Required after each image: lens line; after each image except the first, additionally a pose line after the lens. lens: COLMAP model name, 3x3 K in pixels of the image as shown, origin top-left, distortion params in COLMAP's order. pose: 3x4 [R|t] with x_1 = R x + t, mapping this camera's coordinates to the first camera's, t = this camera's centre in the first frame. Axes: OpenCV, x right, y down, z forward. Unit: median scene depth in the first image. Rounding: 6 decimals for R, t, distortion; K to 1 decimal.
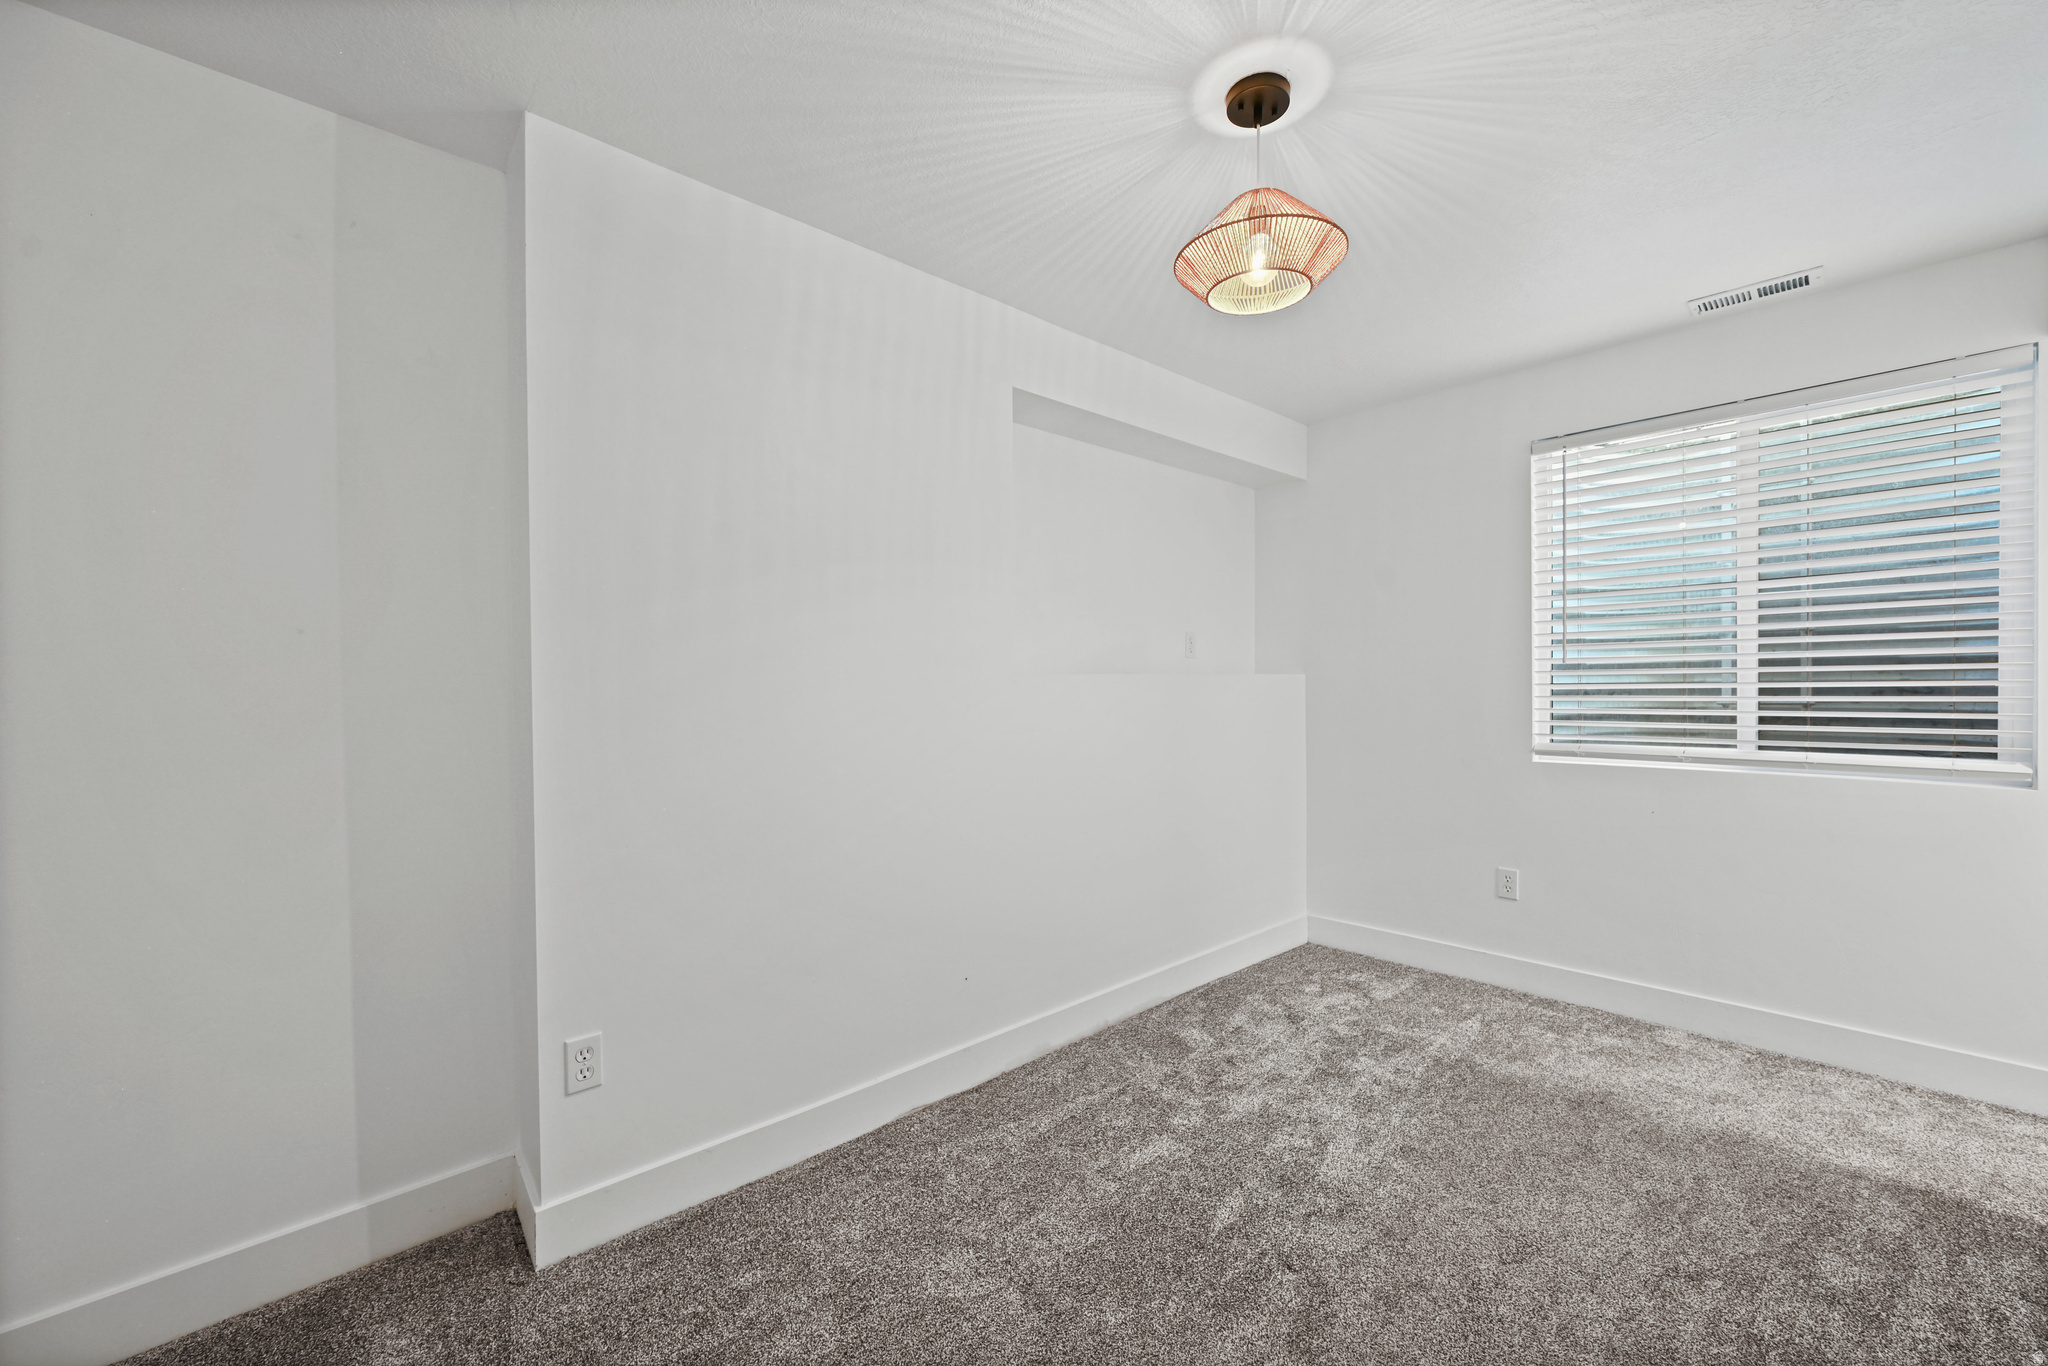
lens RADIAL K [[830.6, 0, 1024.6], [0, 830.6, 690.1], [0, 0, 1]] dist [0.002915, 0.000140]
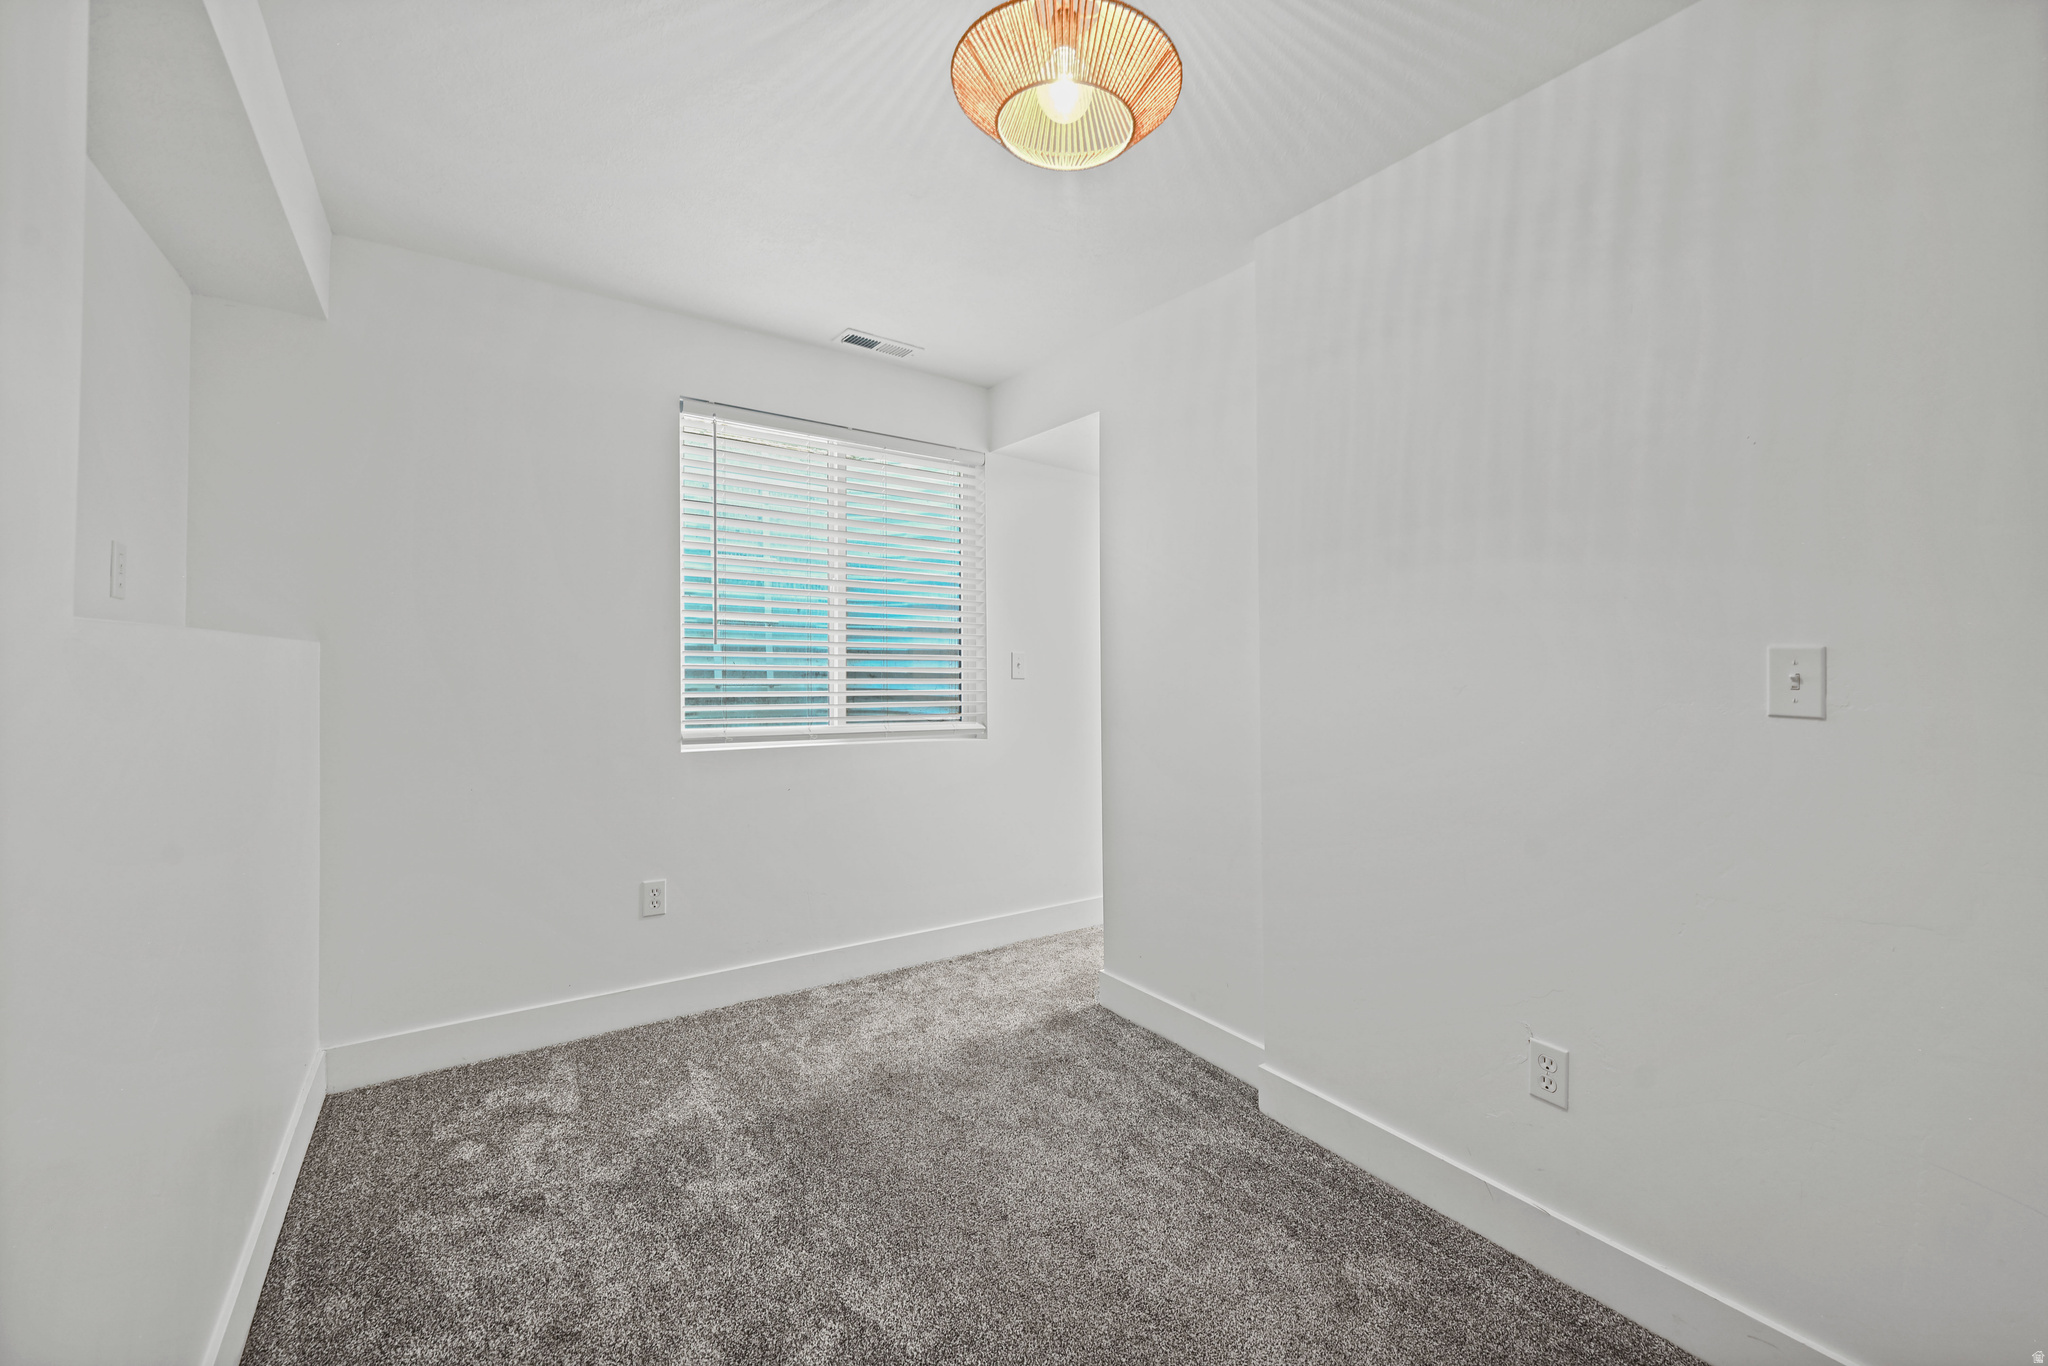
lens RADIAL K [[830.6, 0, 1063.9], [0, 830.6, 650.7], [0, 0, 1]] dist [0.002915, 0.000140]
pose [[0.124409, 0.030127, 0.991774, -0.253570], [-0.008896, 0.999533, -0.029246, -0.001273], [-0.992191, -0.005184, 0.124618, 0.537552]]
